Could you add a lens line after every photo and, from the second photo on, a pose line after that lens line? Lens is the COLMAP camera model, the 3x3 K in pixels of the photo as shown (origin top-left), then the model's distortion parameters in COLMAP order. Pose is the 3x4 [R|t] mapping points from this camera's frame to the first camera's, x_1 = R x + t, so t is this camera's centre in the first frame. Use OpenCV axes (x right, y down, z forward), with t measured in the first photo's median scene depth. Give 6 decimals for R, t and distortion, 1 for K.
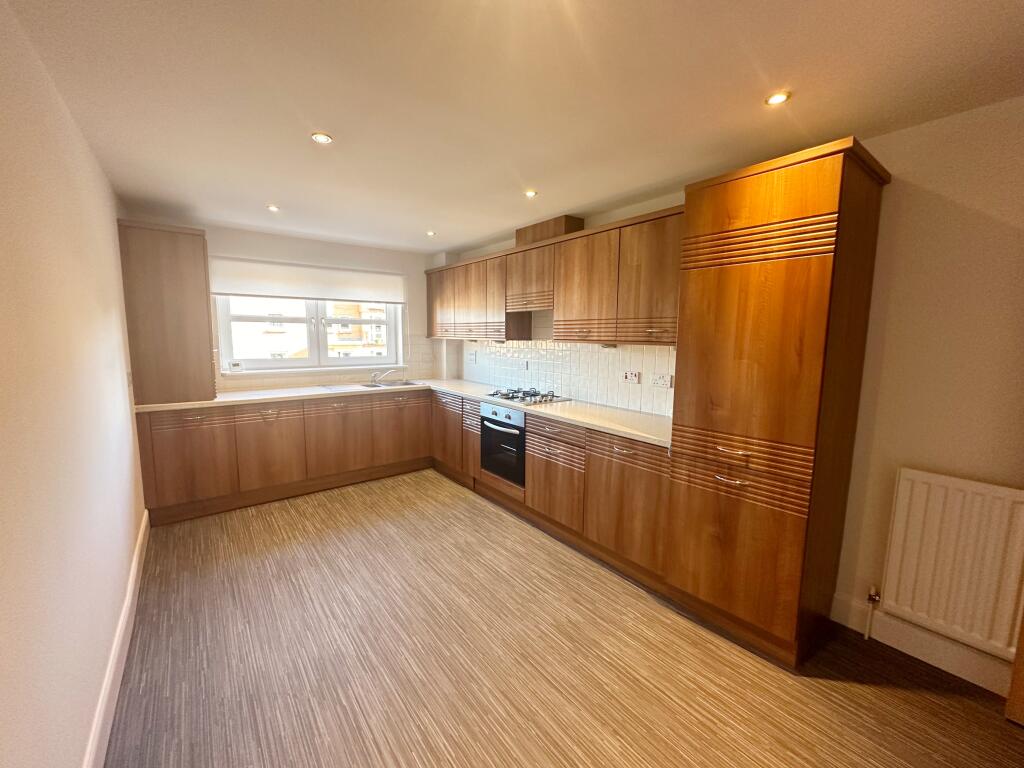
lens RADIAL K [[407.8, 0, 512.0], [0, 407.8, 384.0], [0, 0, 1]] dist [0.000982, -0.000015]
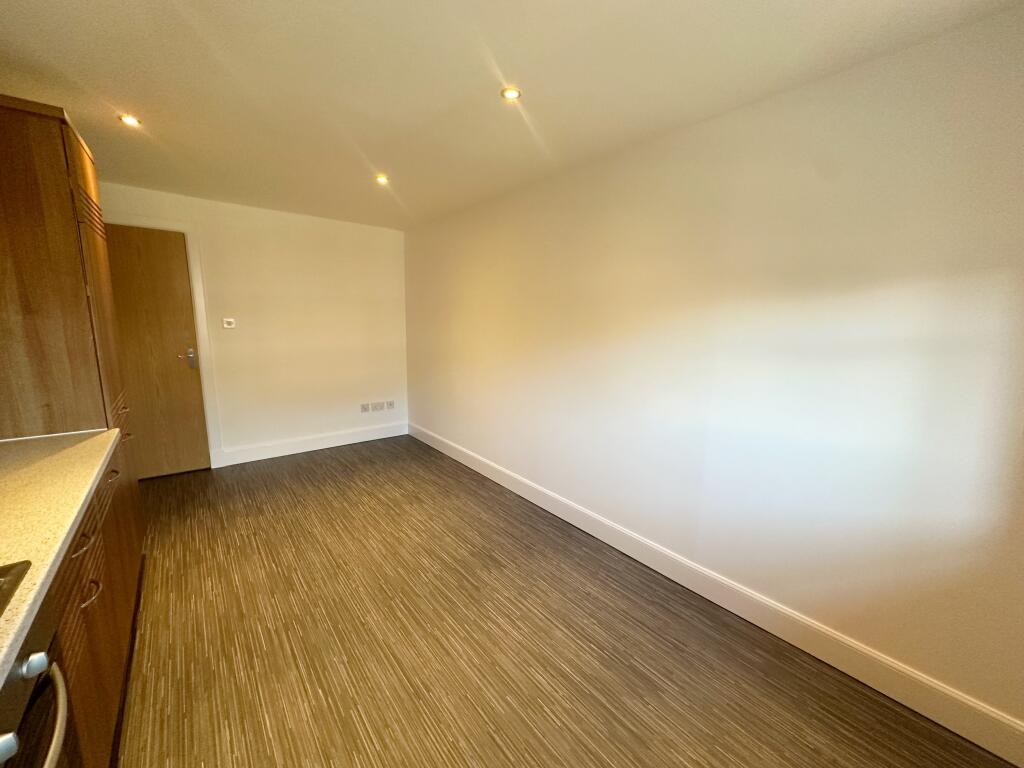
lens RADIAL K [[407.8, 0, 512.0], [0, 407.8, 384.0], [0, 0, 1]] dist [0.000982, -0.000015]
pose [[-0.999168, -0.033730, -0.022936, -0.136325], [-0.038682, 0.961974, 0.270390, -0.201711], [0.012944, 0.271052, -0.962478, 1.804409]]
